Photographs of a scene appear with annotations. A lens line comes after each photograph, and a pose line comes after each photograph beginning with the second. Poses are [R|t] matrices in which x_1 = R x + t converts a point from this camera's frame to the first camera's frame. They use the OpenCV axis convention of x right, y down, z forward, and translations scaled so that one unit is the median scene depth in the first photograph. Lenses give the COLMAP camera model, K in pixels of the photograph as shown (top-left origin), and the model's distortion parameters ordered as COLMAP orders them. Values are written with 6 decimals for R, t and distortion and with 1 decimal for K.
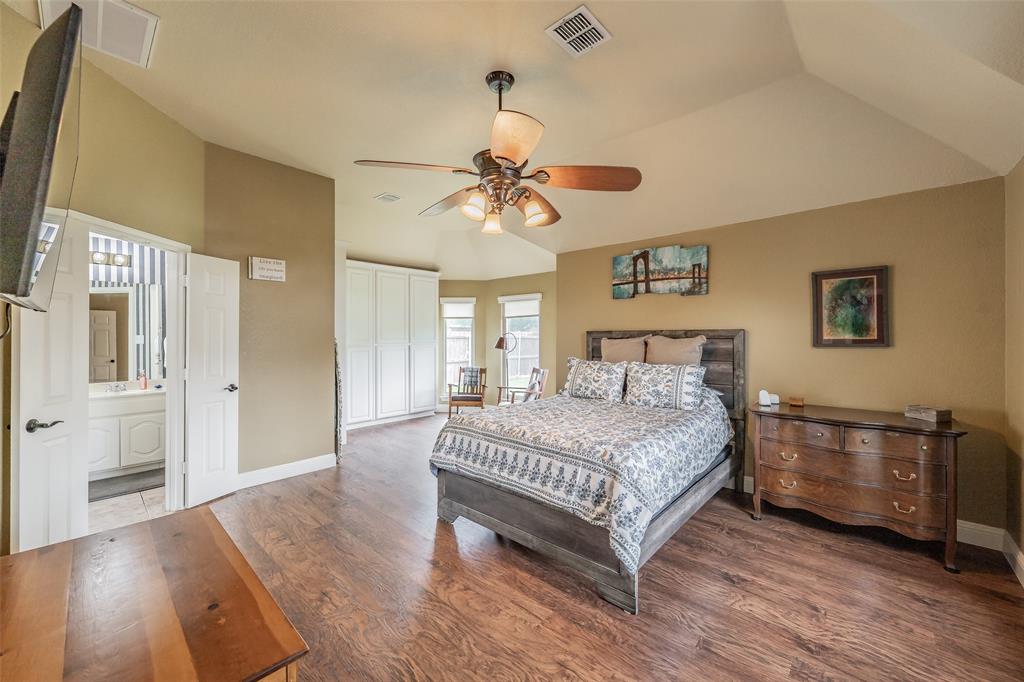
lens RADIAL K [[401.2, 0, 515.0], [0, 401.2, 335.5], [0, 0, 1]] dist [0.002827, 0.000116]
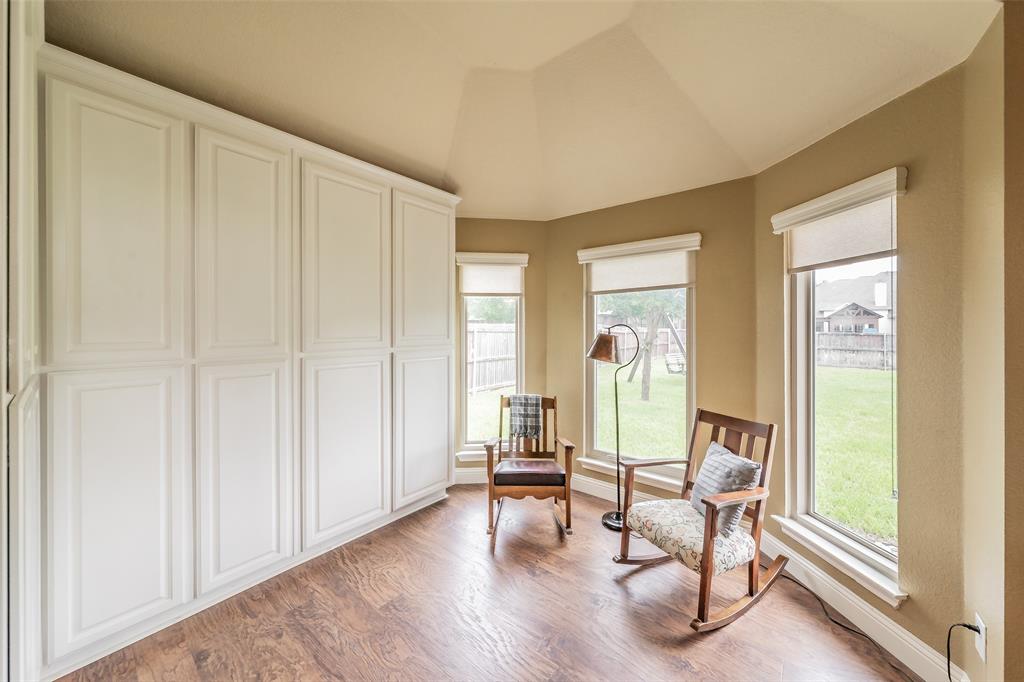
lens RADIAL K [[359.9, 0, 512.4], [0, 359.9, 331.0], [0, 0, 1]] dist [0.000436, -0.000021]
pose [[0.998580, -0.000122, 0.053264, -0.148073], [-0.000097, 0.999992, 0.004094, -0.000282], [-0.053264, -0.004093, 0.998572, 0.579787]]
